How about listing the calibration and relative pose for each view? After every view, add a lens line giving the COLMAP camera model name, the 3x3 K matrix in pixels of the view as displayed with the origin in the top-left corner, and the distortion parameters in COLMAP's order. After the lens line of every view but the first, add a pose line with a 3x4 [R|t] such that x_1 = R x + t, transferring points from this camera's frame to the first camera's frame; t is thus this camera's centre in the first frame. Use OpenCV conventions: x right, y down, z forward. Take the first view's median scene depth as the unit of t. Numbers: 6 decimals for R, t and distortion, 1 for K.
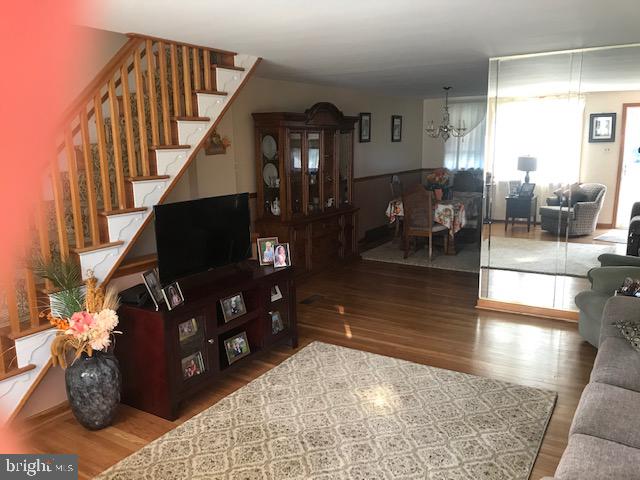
lens RADIAL K [[528.8, 0, 320.0], [0, 528.8, 240.0], [0, 0, 1]] dist [0.022676, -0.004891]
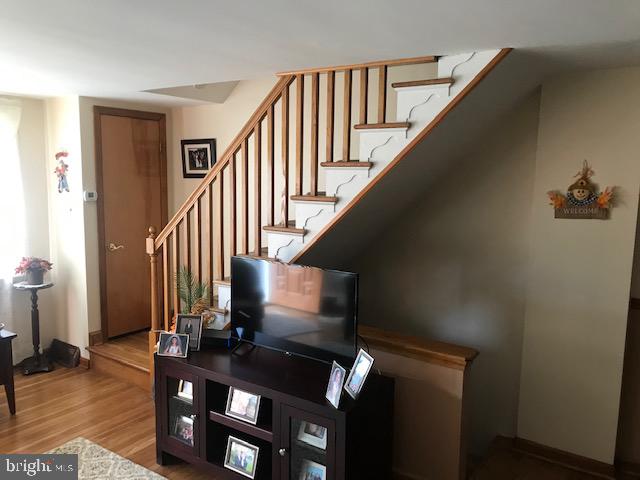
lens RADIAL K [[528.8, 0, 320.0], [0, 528.8, 240.0], [0, 0, 1]] dist [0.022676, -0.004891]
pose [[-0.038474, 0.143898, -0.988844, 0.514747], [-0.195376, 0.969394, 0.148669, -0.223010], [0.979973, 0.198916, -0.009182, 0.967279]]
